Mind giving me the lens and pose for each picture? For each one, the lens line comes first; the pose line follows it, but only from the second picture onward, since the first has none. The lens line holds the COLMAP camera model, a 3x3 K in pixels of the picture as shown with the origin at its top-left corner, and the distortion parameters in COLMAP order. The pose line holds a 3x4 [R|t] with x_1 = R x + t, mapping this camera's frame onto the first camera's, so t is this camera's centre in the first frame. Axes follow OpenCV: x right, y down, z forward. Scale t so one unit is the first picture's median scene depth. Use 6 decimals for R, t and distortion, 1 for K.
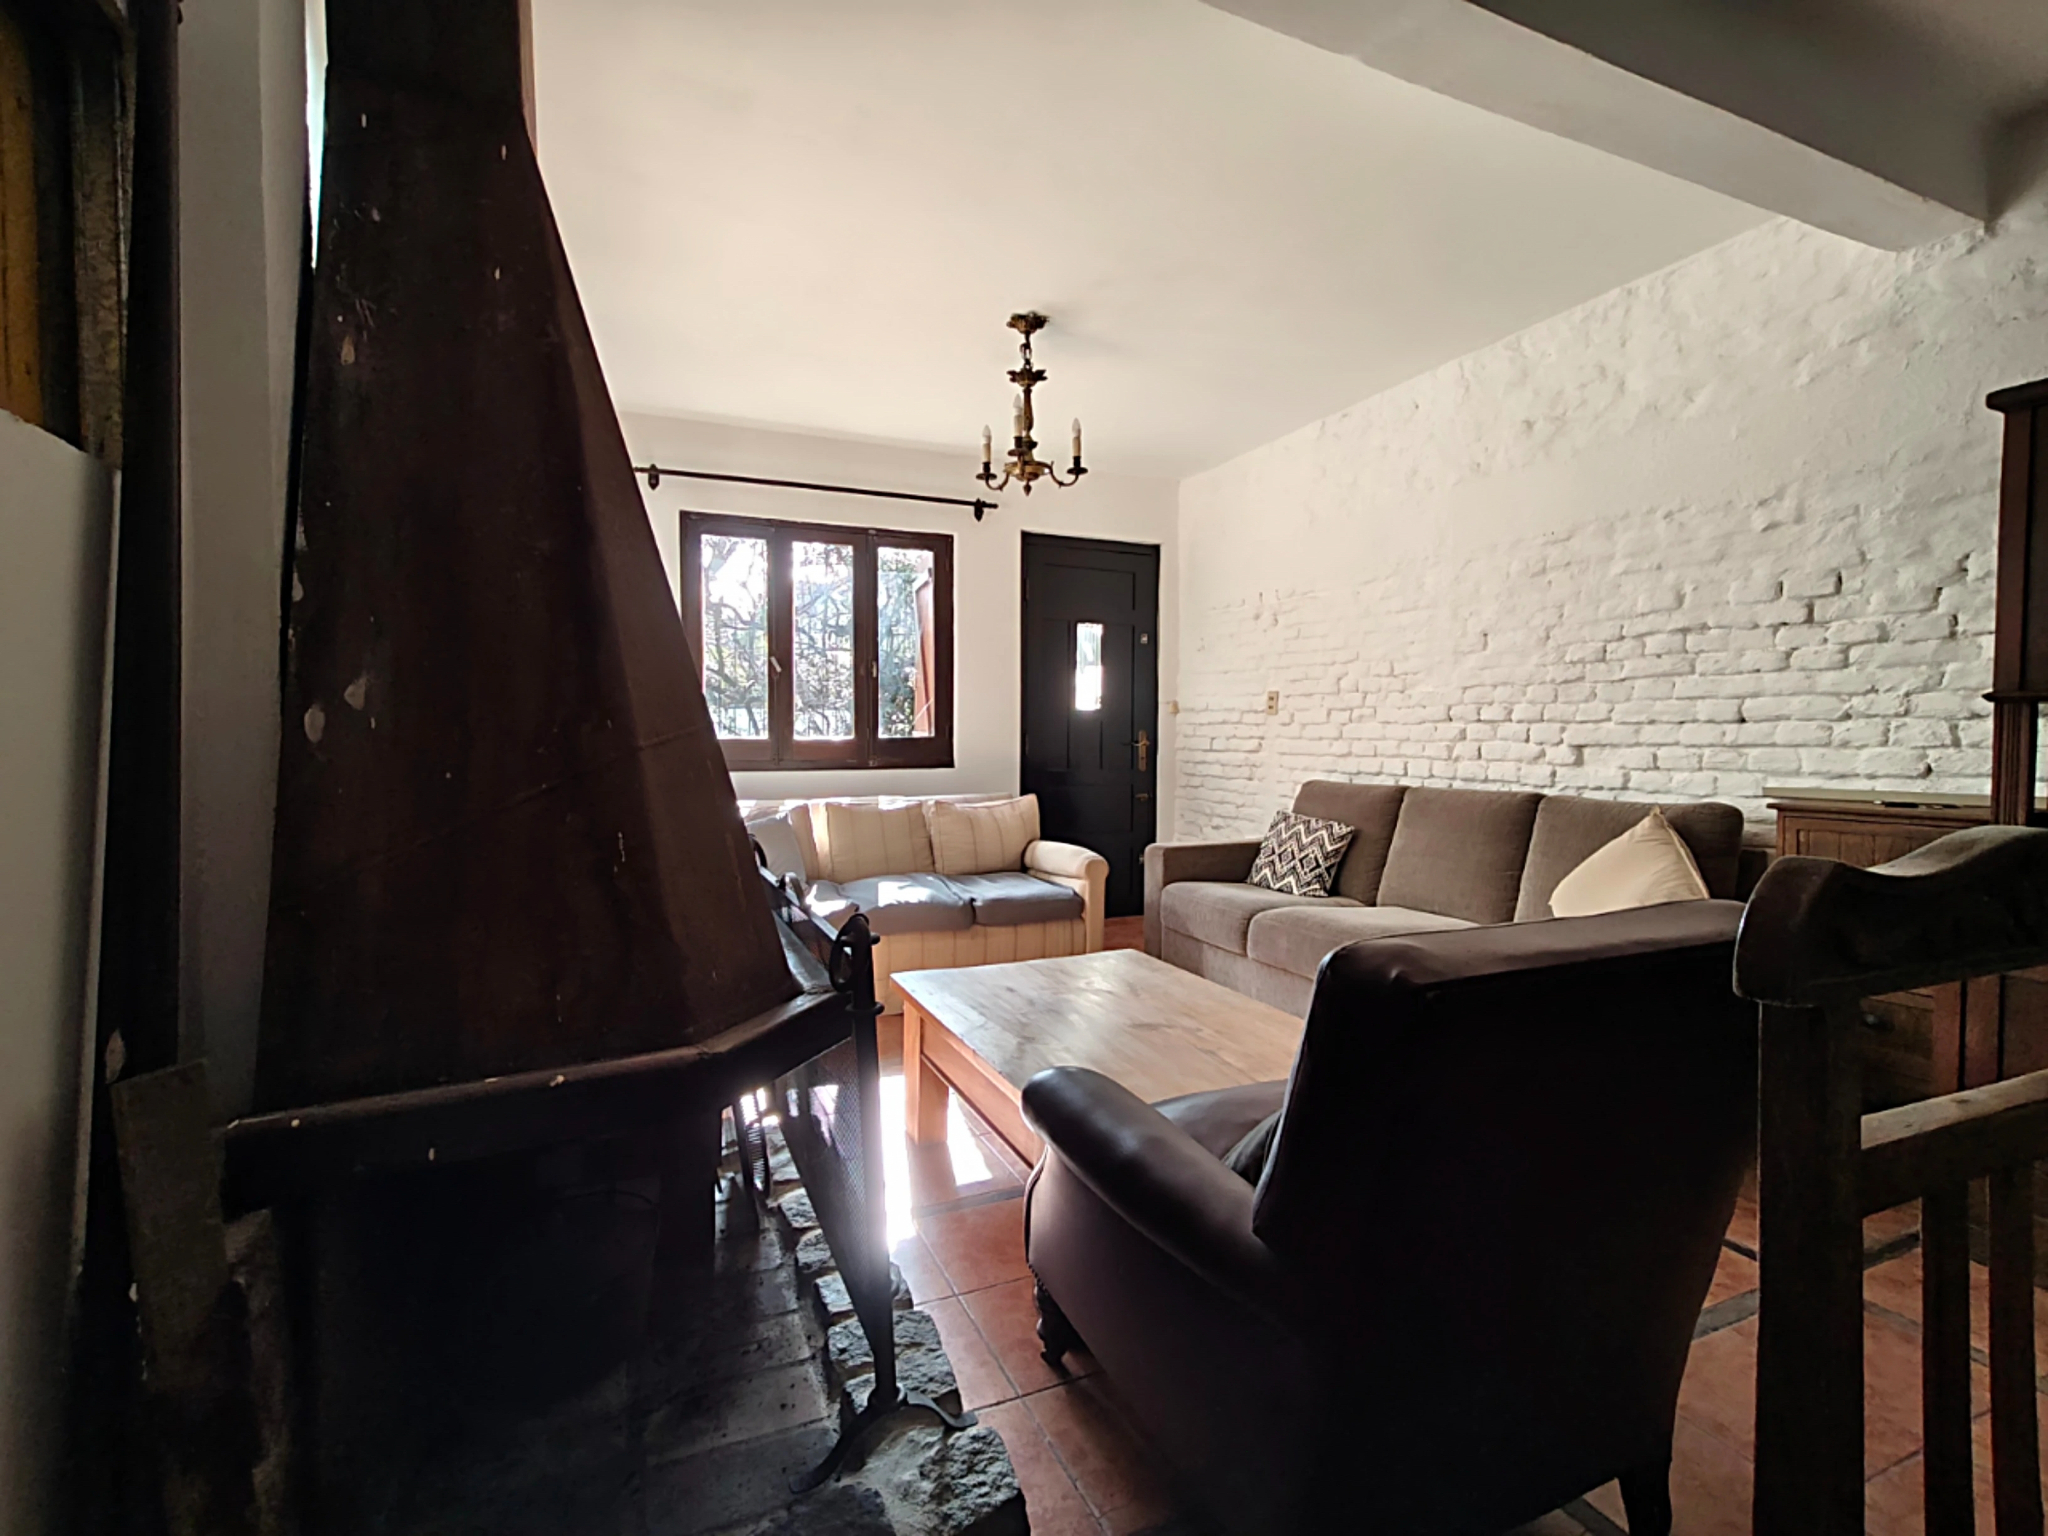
lens RADIAL K [[927.4, 0, 1024.0], [0, 927.4, 768.0], [0, 0, 1]] dist [0.002280, 0.000286]
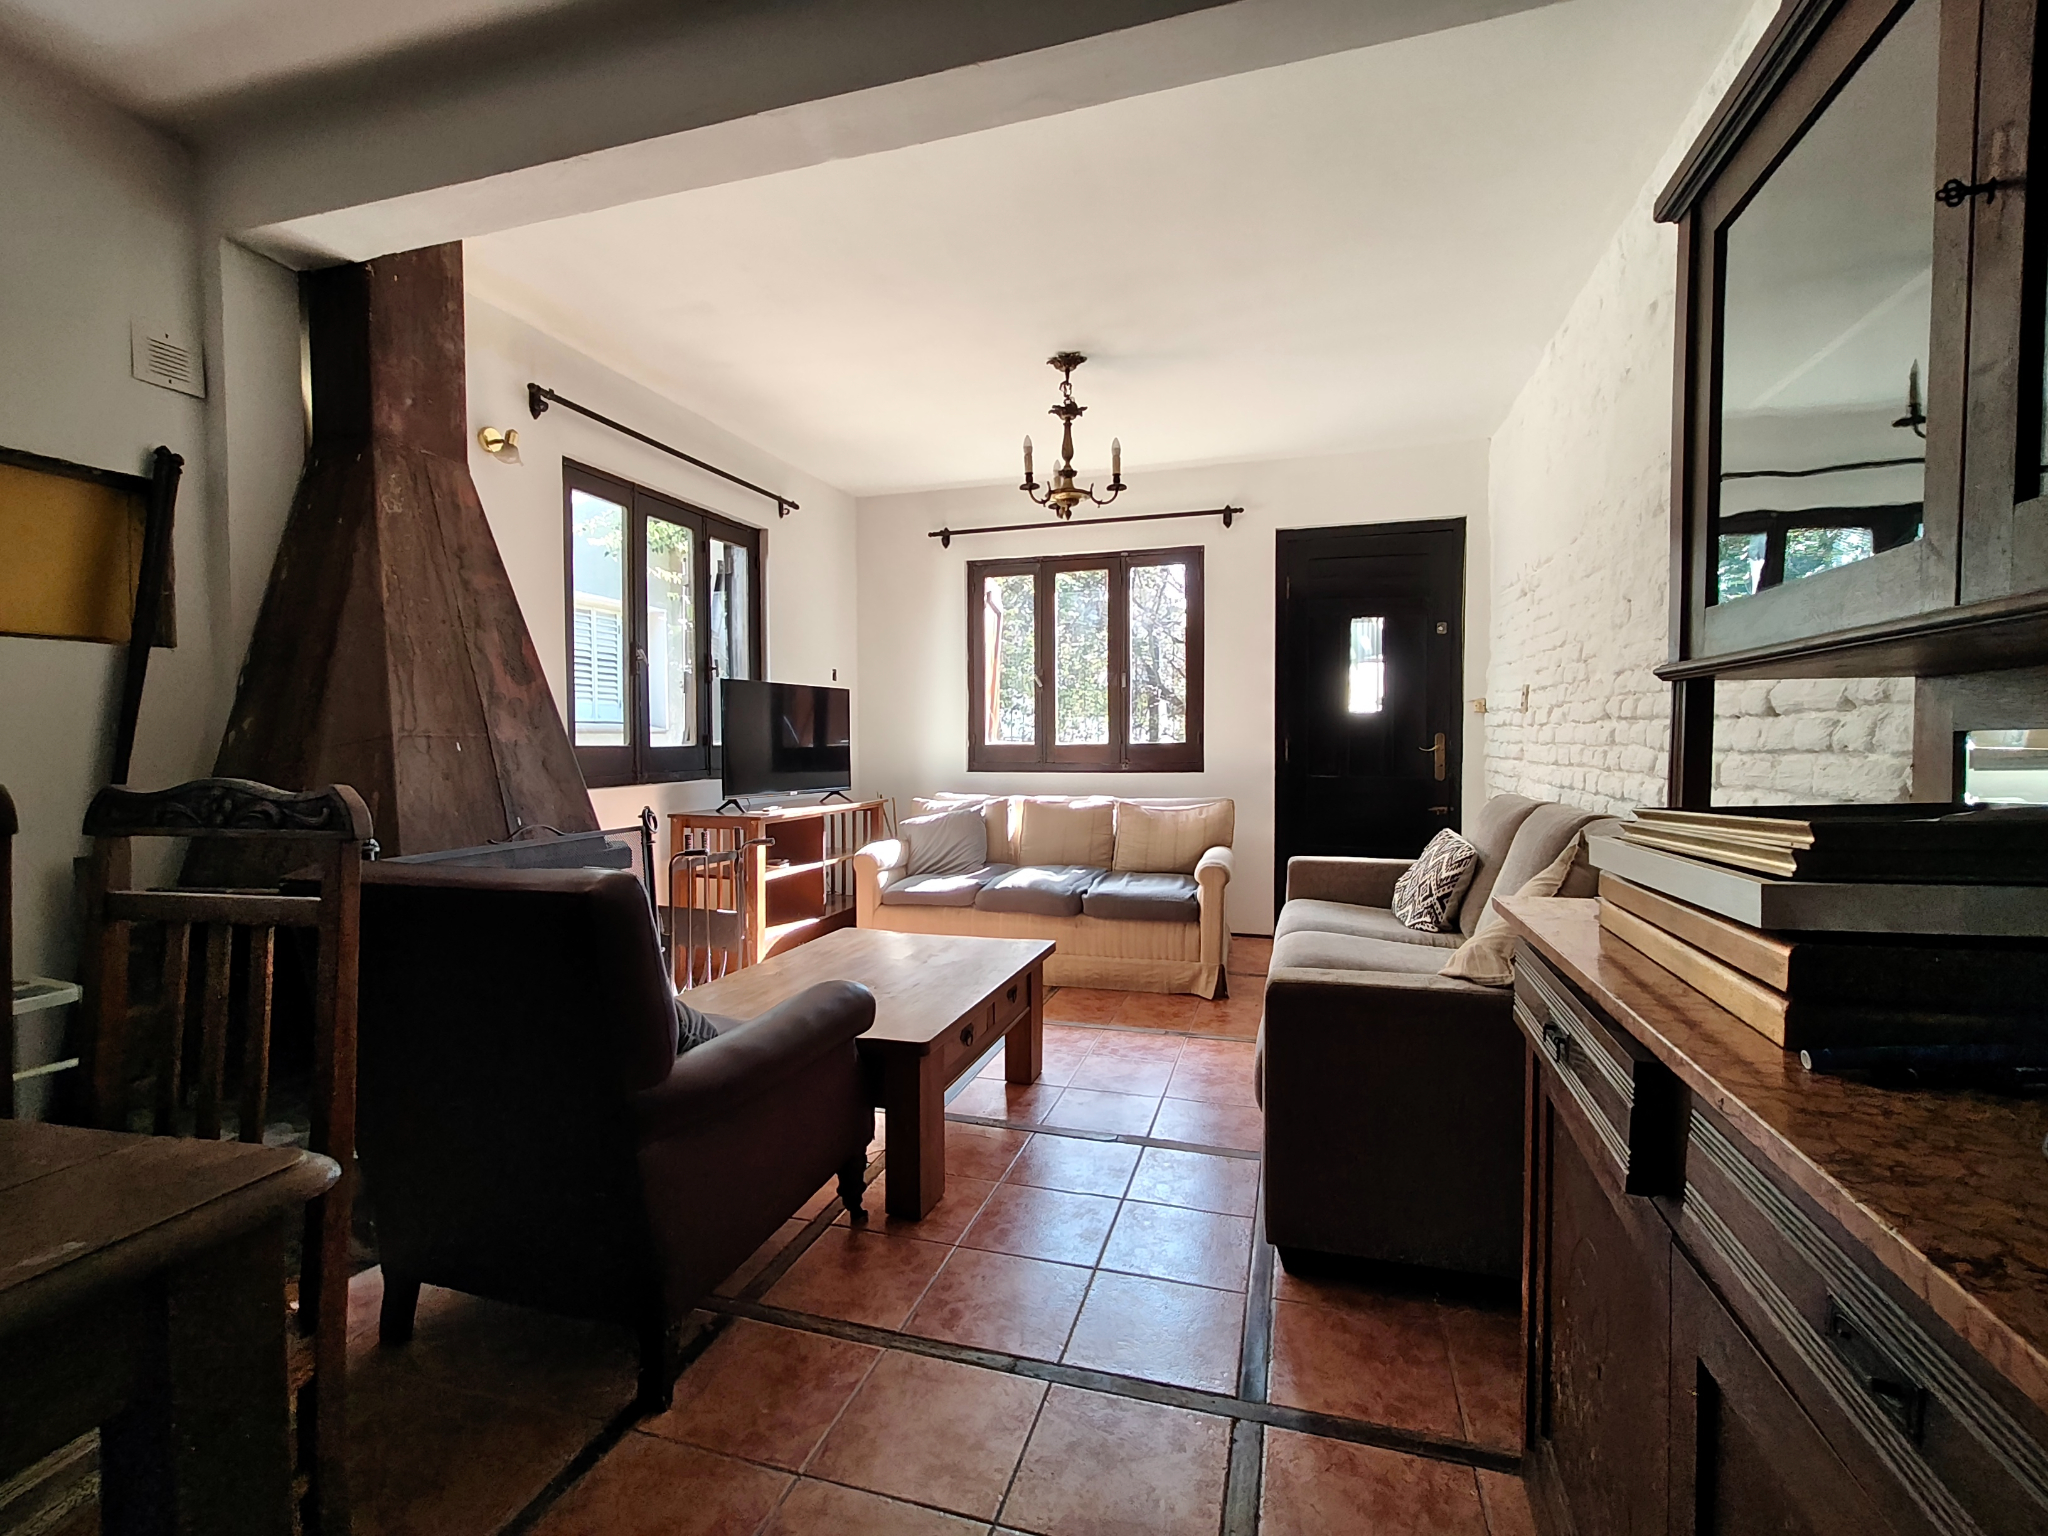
lens RADIAL K [[927.4, 0, 1024.0], [0, 927.4, 768.0], [0, 0, 1]] dist [0.002280, 0.000286]
pose [[0.758725, 0.015784, -0.651219, 0.505693], [-0.020023, 0.999799, 0.000904, -0.002032], [0.651103, 0.012353, 0.758889, 0.107957]]
